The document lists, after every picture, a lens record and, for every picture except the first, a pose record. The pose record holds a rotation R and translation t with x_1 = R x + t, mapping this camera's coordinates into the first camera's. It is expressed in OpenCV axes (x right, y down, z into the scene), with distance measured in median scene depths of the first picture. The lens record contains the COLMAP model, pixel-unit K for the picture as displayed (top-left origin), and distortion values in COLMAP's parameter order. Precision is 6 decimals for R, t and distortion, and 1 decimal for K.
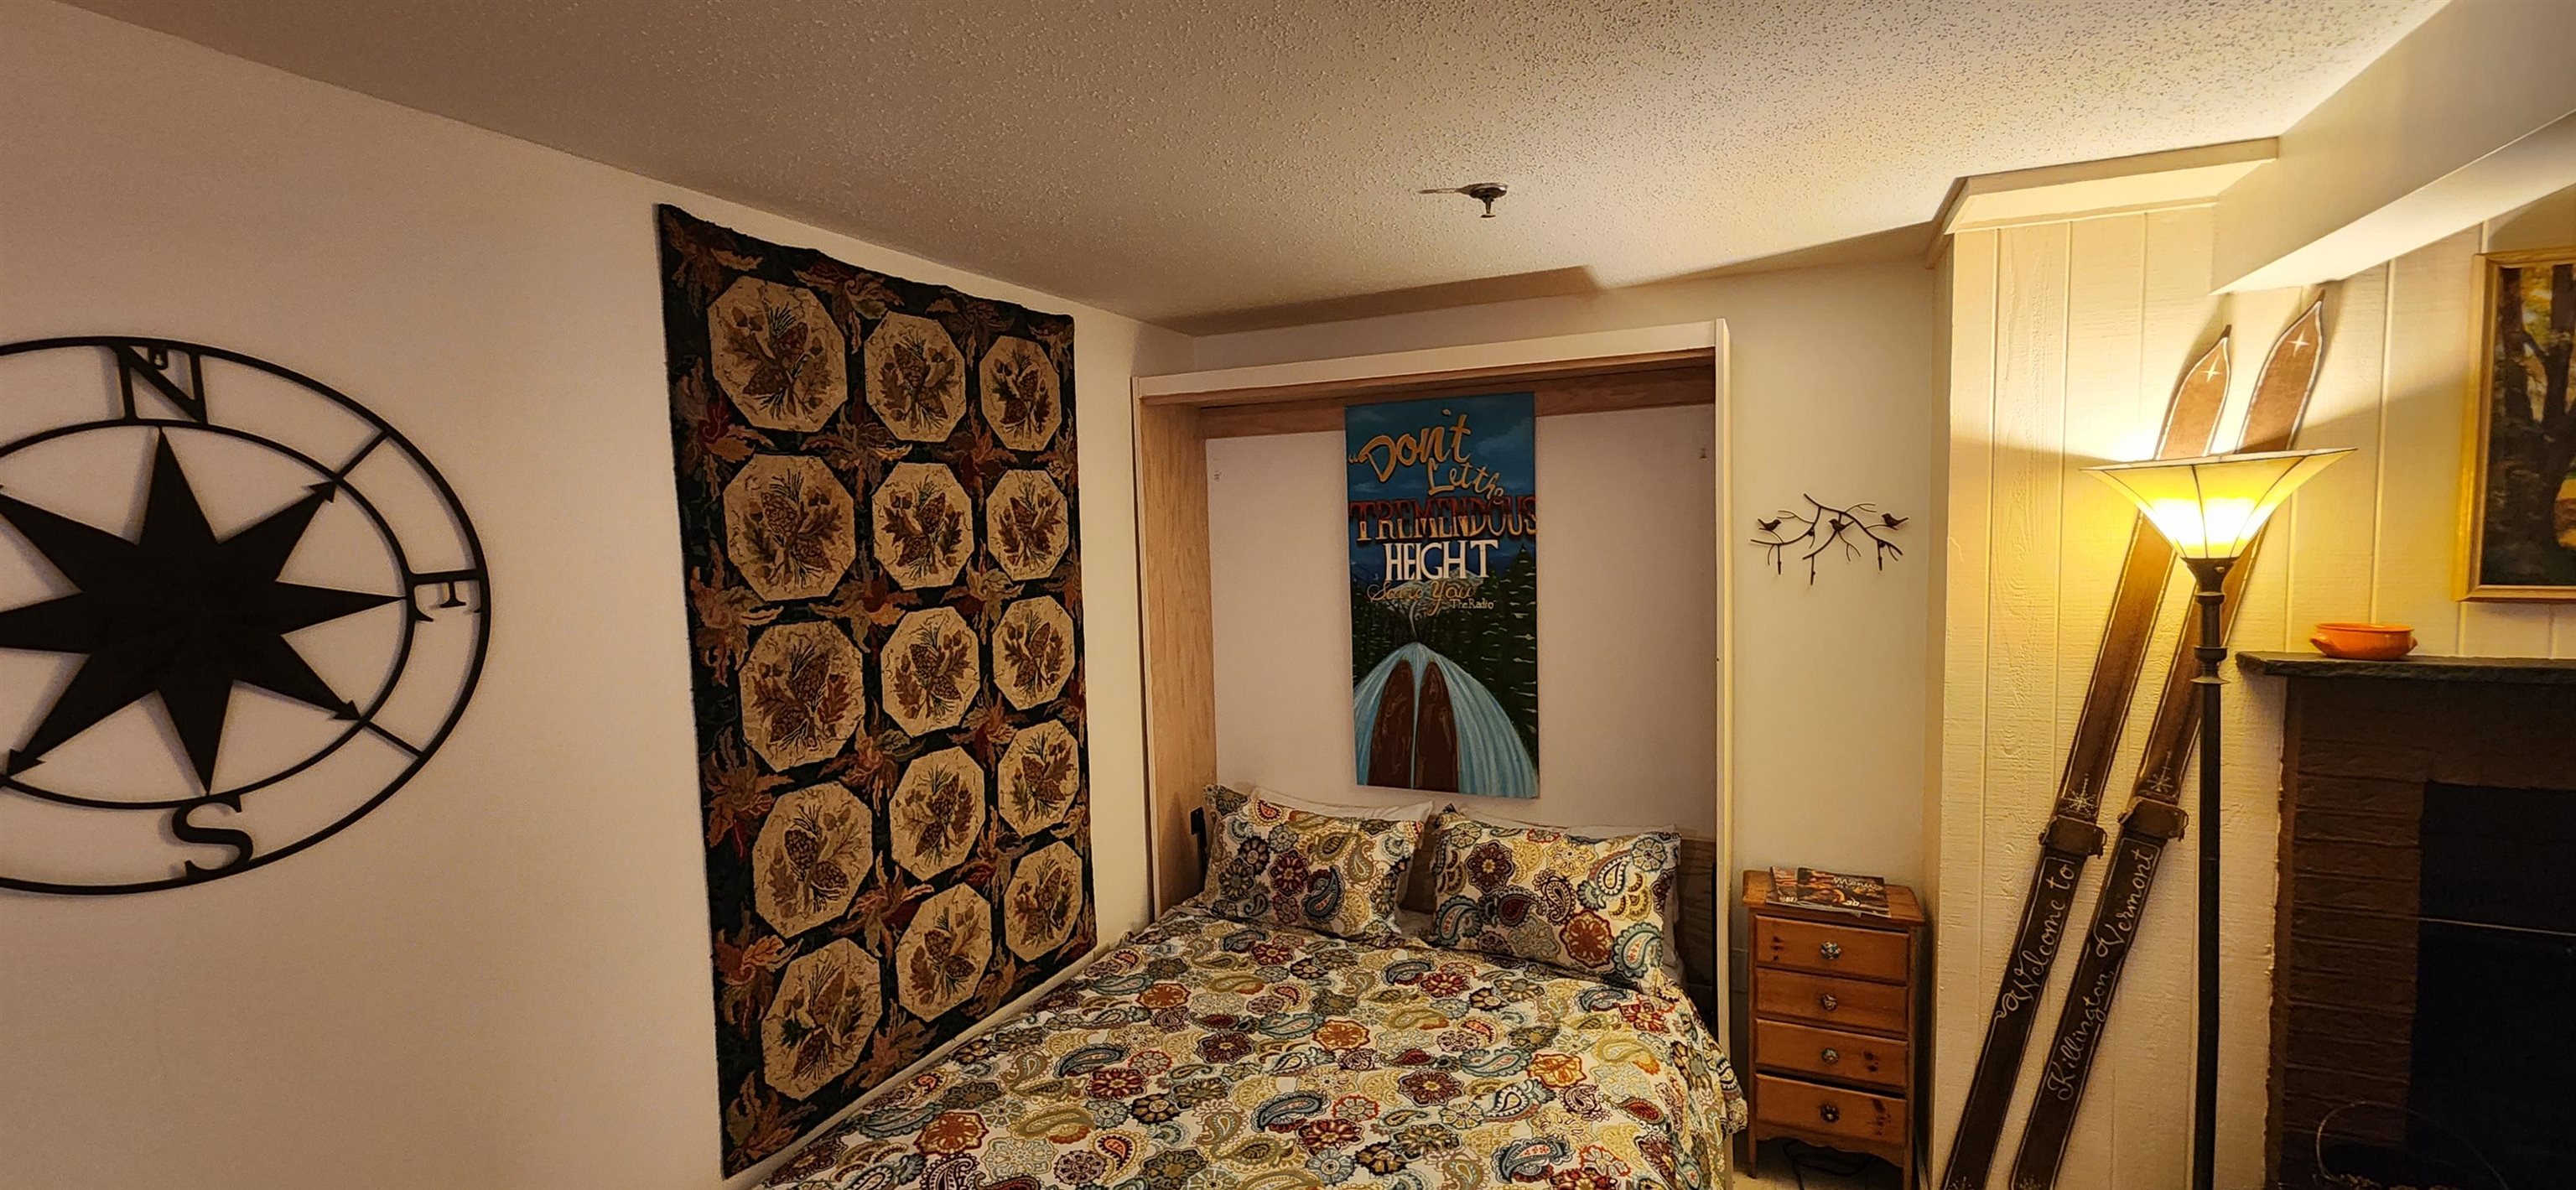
lens RADIAL K [[1055.3, 0, 1303.7], [0, 1055.3, 599.0], [0, 0, 1]] dist [0.004584, -0.002454]
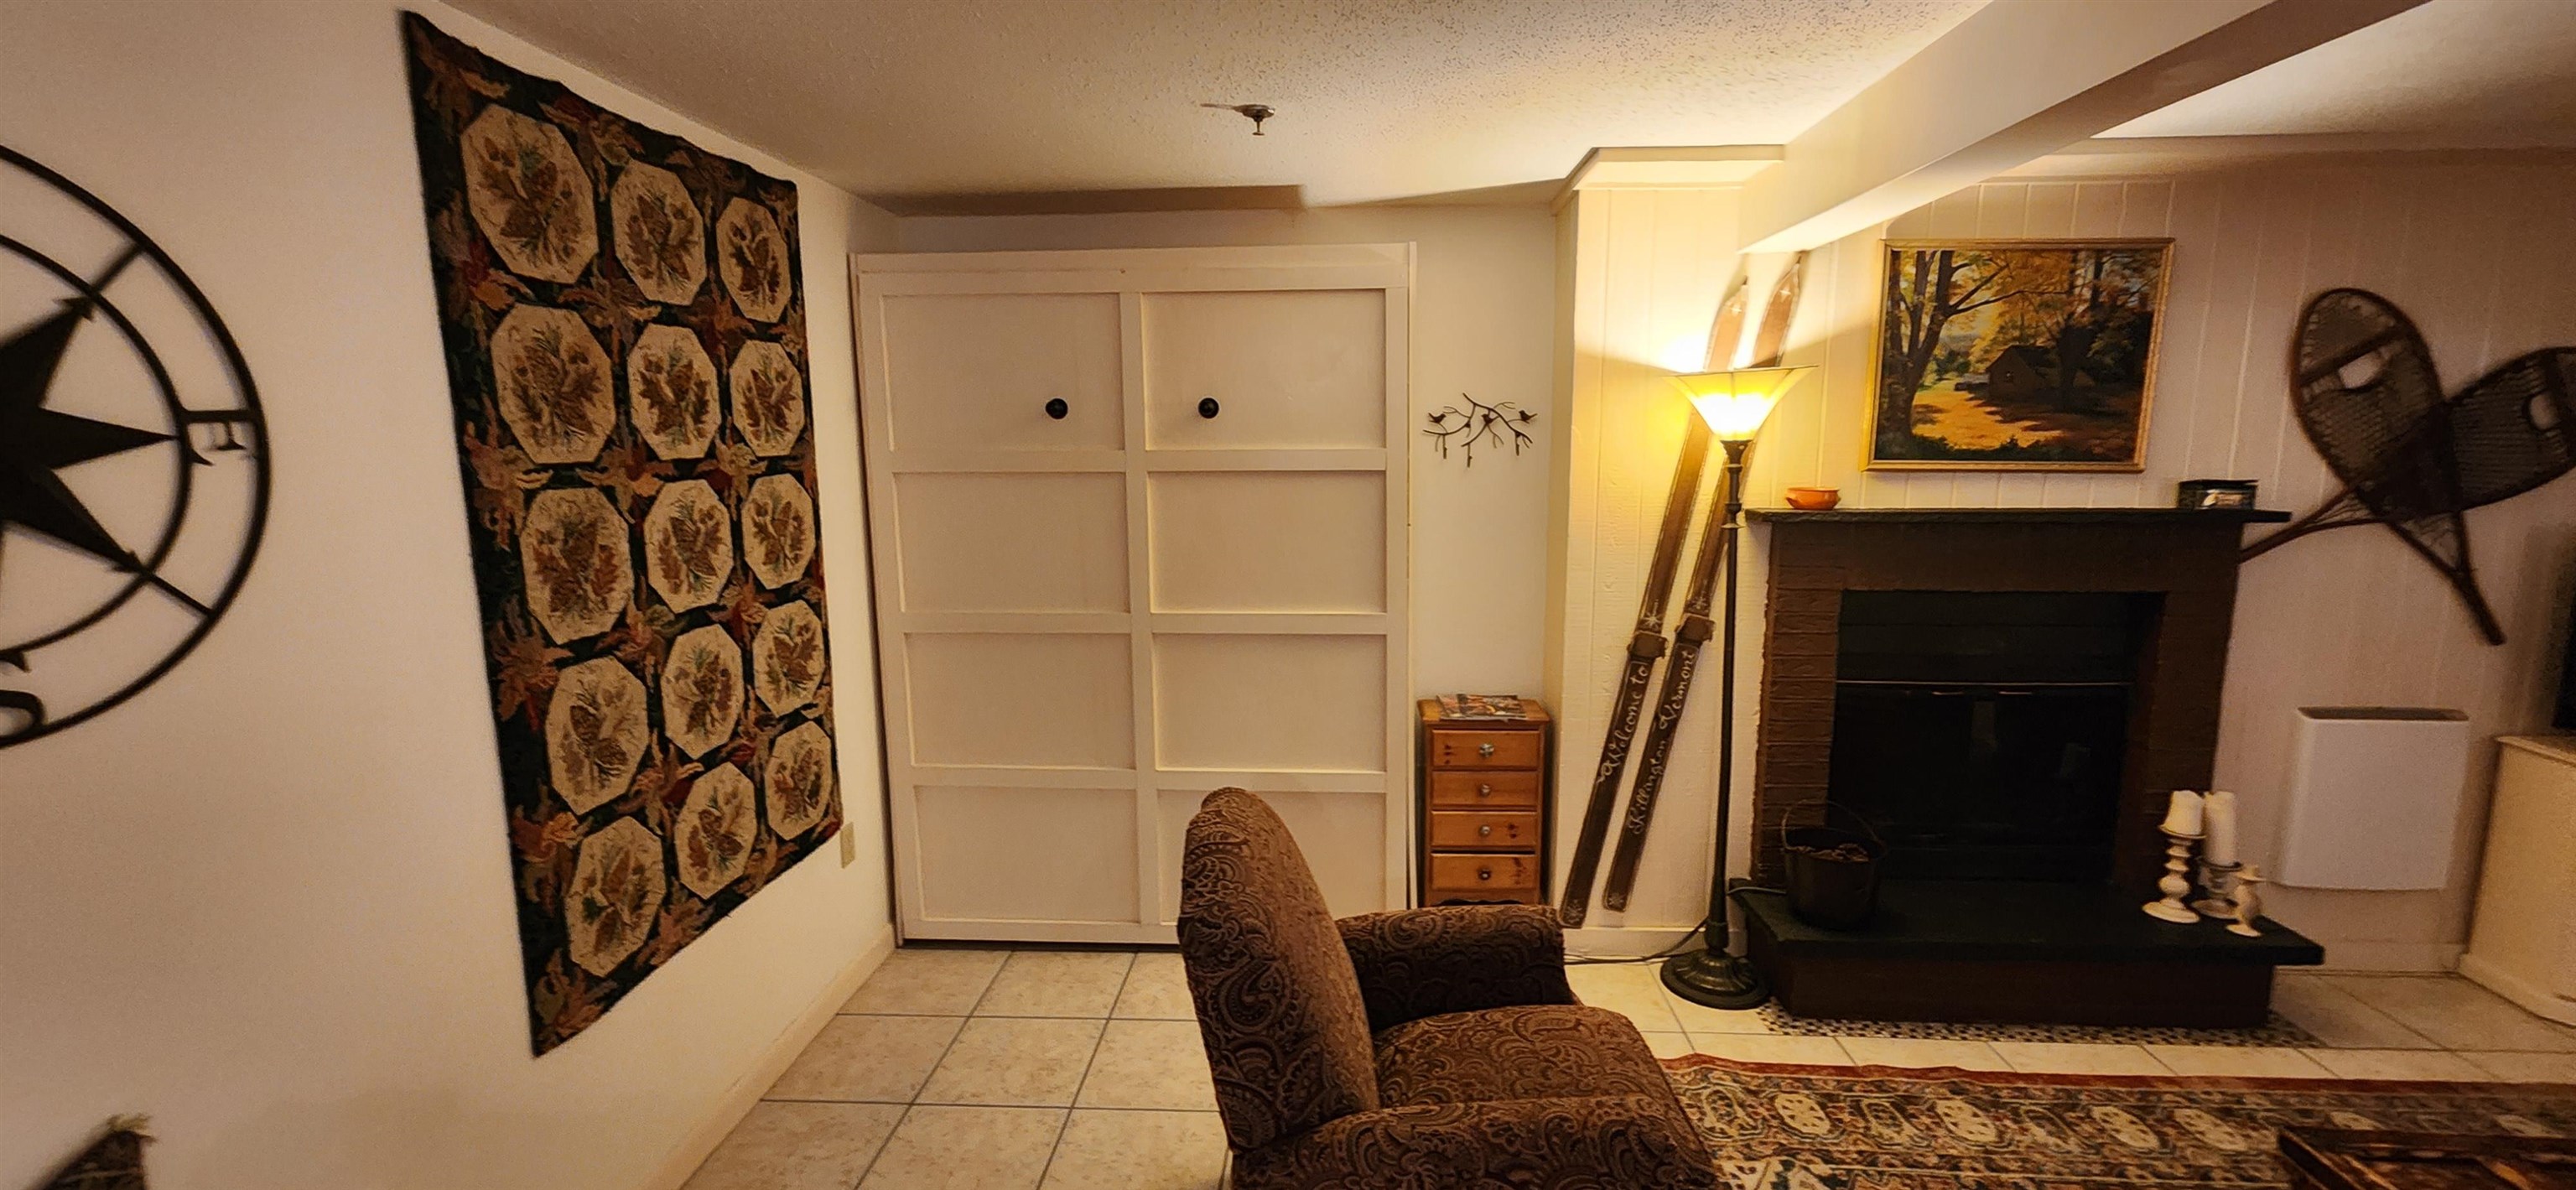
lens RADIAL K [[1055.3, 0, 1304.4], [0, 1055.3, 595.4], [0, 0, 1]] dist [0.004584, -0.002454]
pose [[0.929829, -0.038640, 0.365958, -0.194048], [0.010892, 0.996926, 0.077589, 0.046749], [-0.367831, -0.068159, 0.927391, -0.114170]]
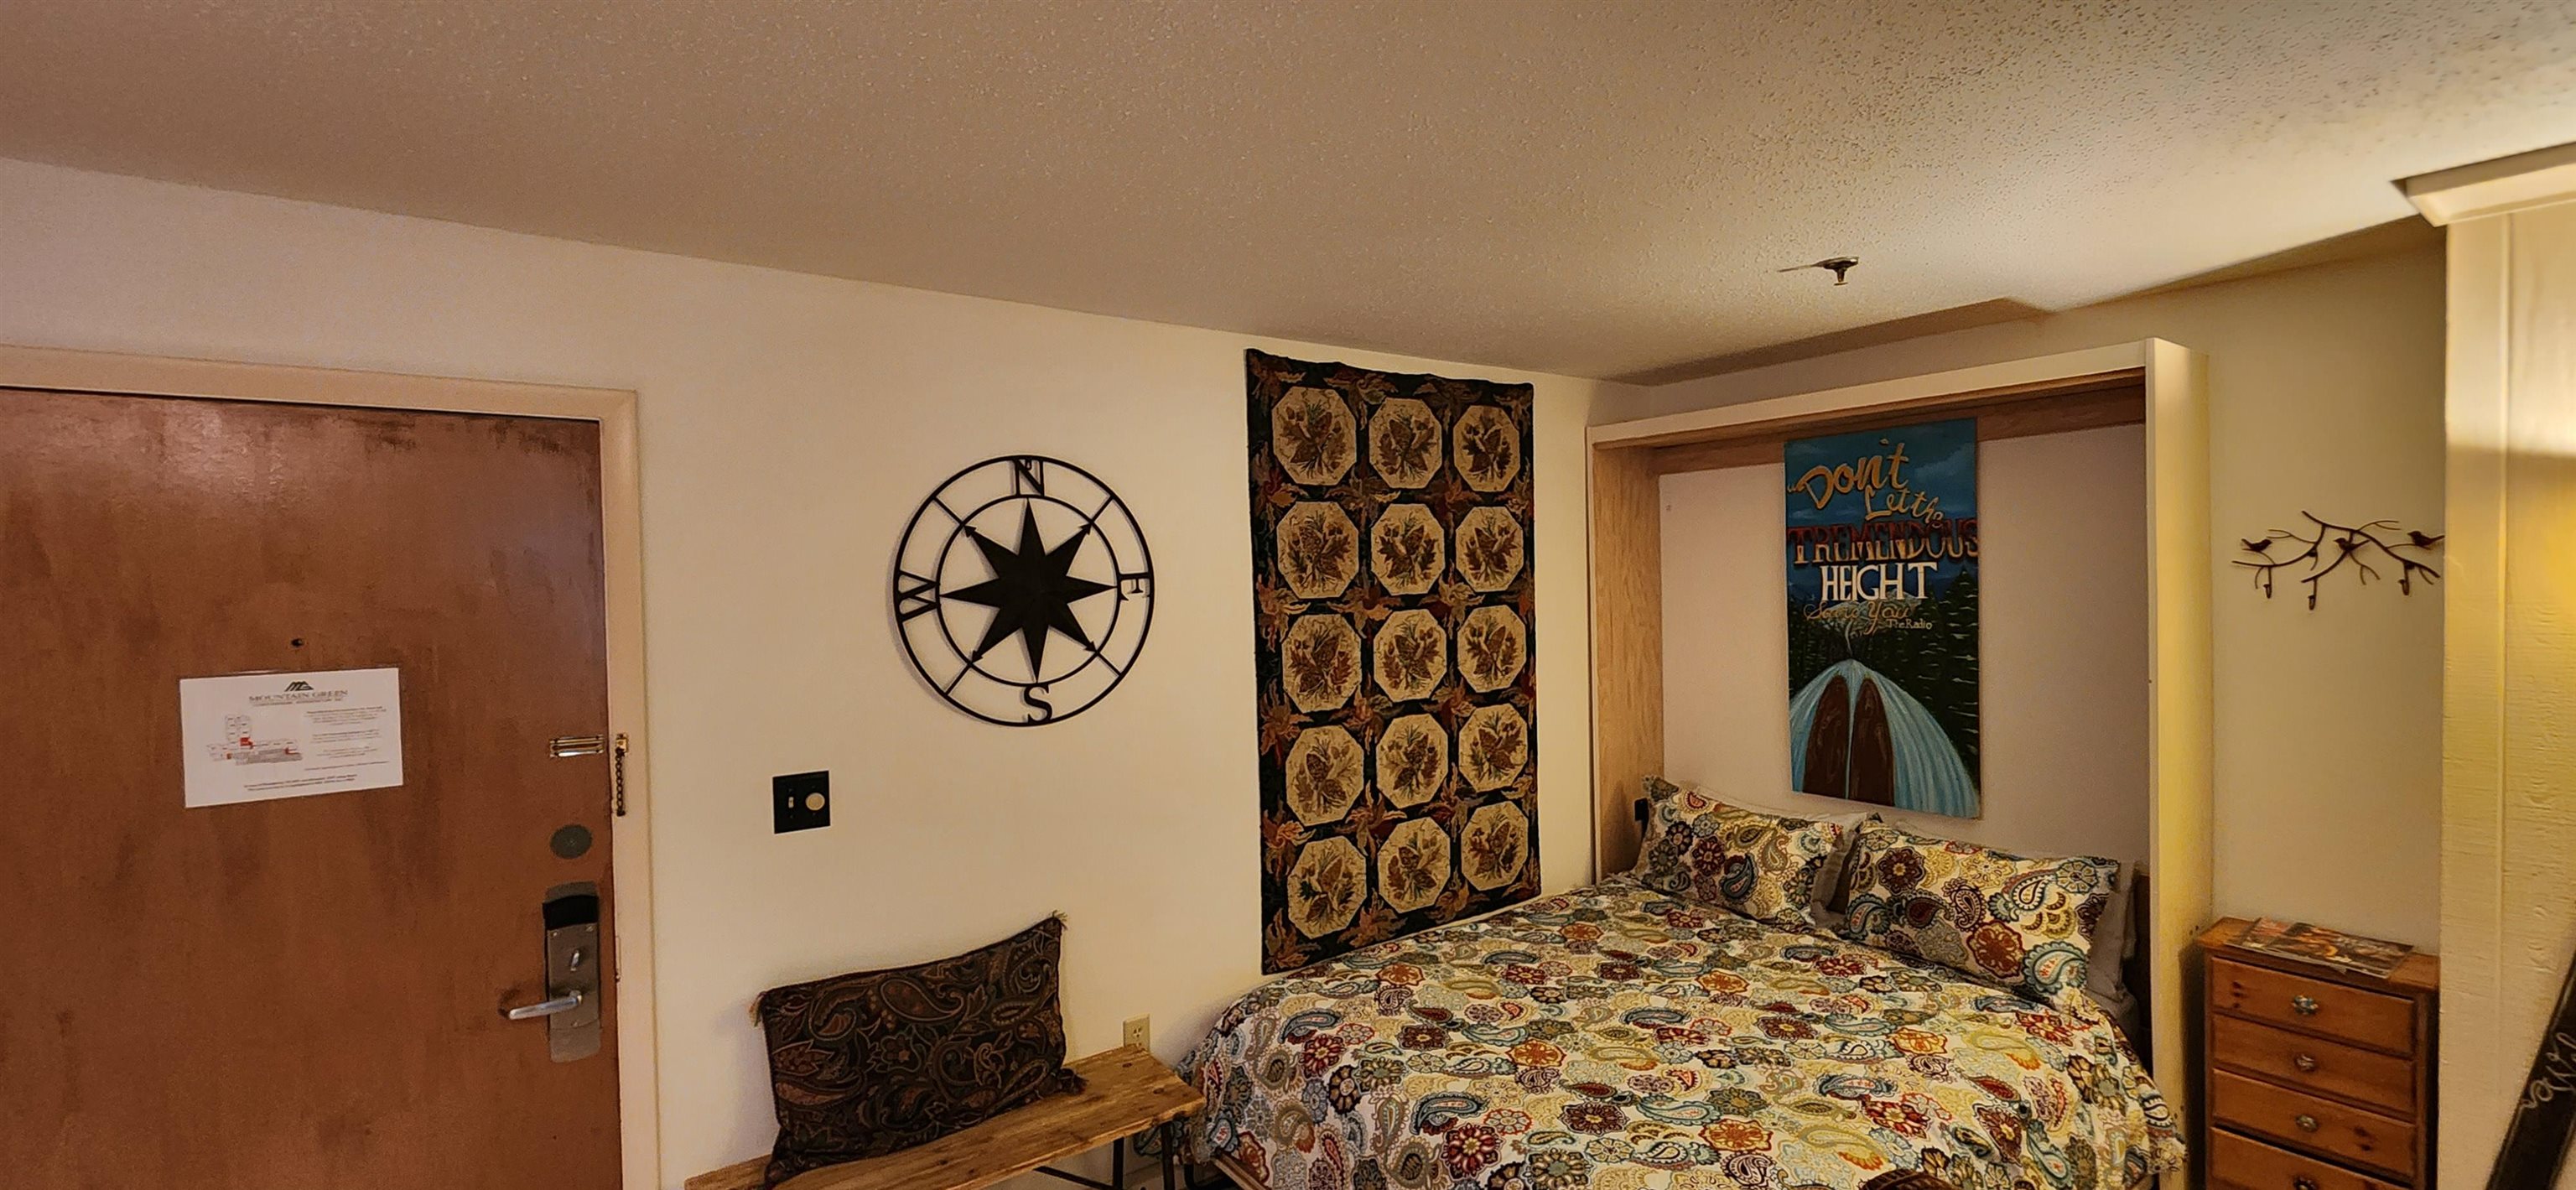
lens RADIAL K [[1055.3, 0, 1302.9], [0, 1055.3, 602.7], [0, 0, 1]] dist [0.004584, -0.002454]
pose [[0.871052, 0.019607, -0.490800, 0.204981], [-0.033430, 0.999253, -0.019410, 0.032433], [0.490052, 0.033314, 0.871056, -0.271661]]
